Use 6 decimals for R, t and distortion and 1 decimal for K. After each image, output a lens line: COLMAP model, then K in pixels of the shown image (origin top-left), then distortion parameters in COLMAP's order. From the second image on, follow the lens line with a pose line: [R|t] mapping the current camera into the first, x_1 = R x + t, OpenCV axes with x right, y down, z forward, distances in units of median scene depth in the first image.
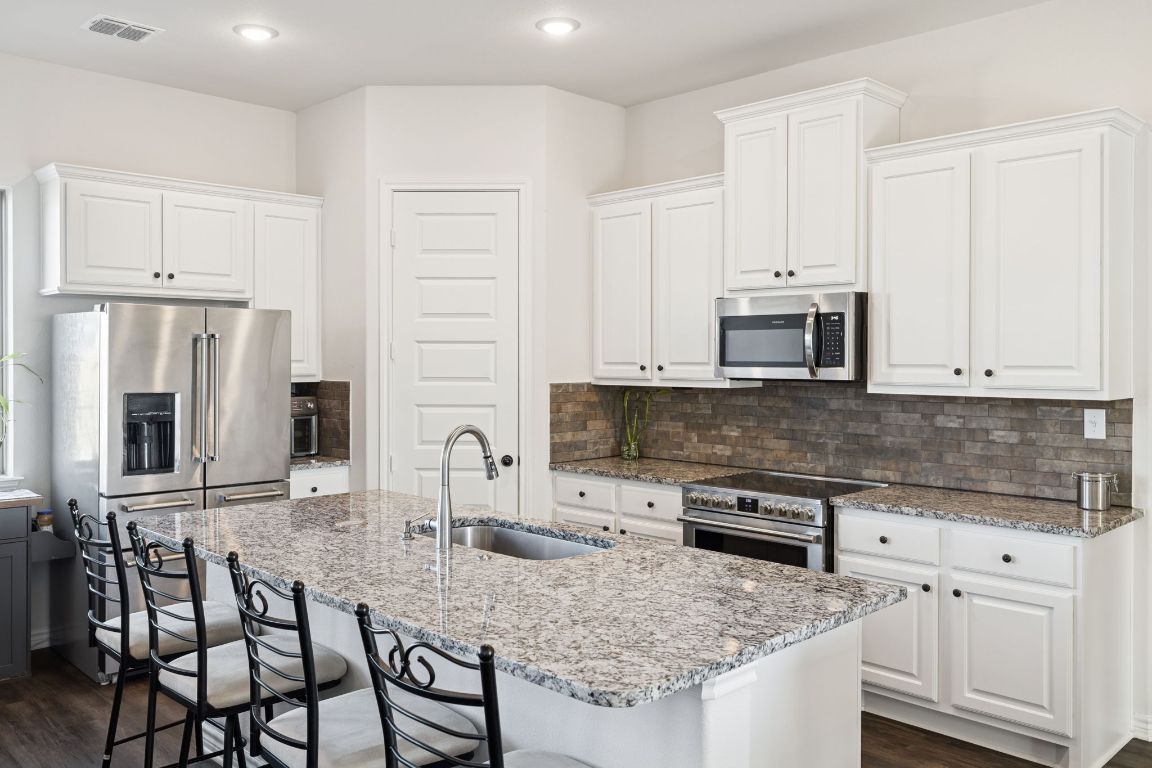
lens RADIAL K [[934.7, 0, 564.4], [0, 934.7, 364.4], [0, 0, 1]] dist [0.005964, 0.009640]
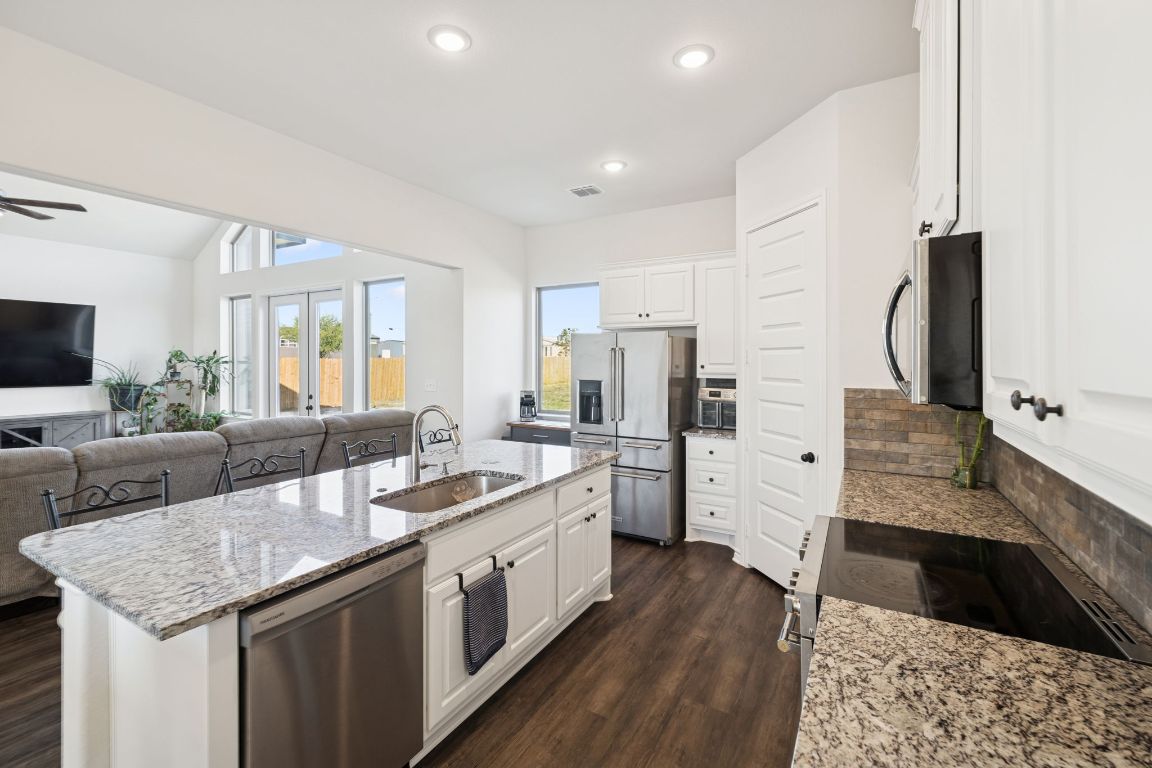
lens RADIAL K [[497.5, 0, 565.0], [0, 497.5, 360.4], [0, 0, 1]] dist [0.004770, 0.000596]
pose [[0.252717, 0.000103, -0.967540, 0.475957], [-0.008897, 0.999958, -0.002218, -0.005734], [0.967499, 0.009169, 0.252707, 0.651626]]
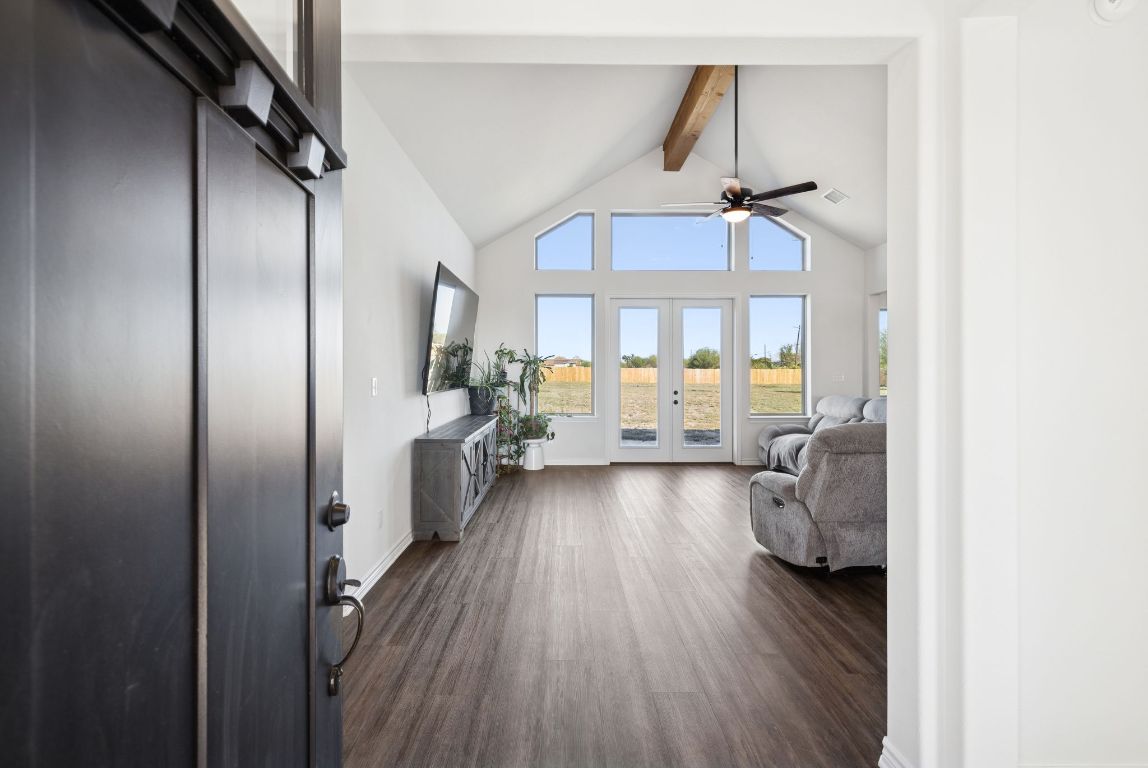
lens RADIAL K [[495.7, 0, 558.2], [0, 495.7, 373.6], [0, 0, 1]] dist [0.004770, 0.000596]
pose [[0.712963, 0.003677, -0.701192, -0.231915], [-0.005079, 0.999987, 0.000080, 0.042247], [0.701183, 0.003504, 0.712973, -1.048005]]
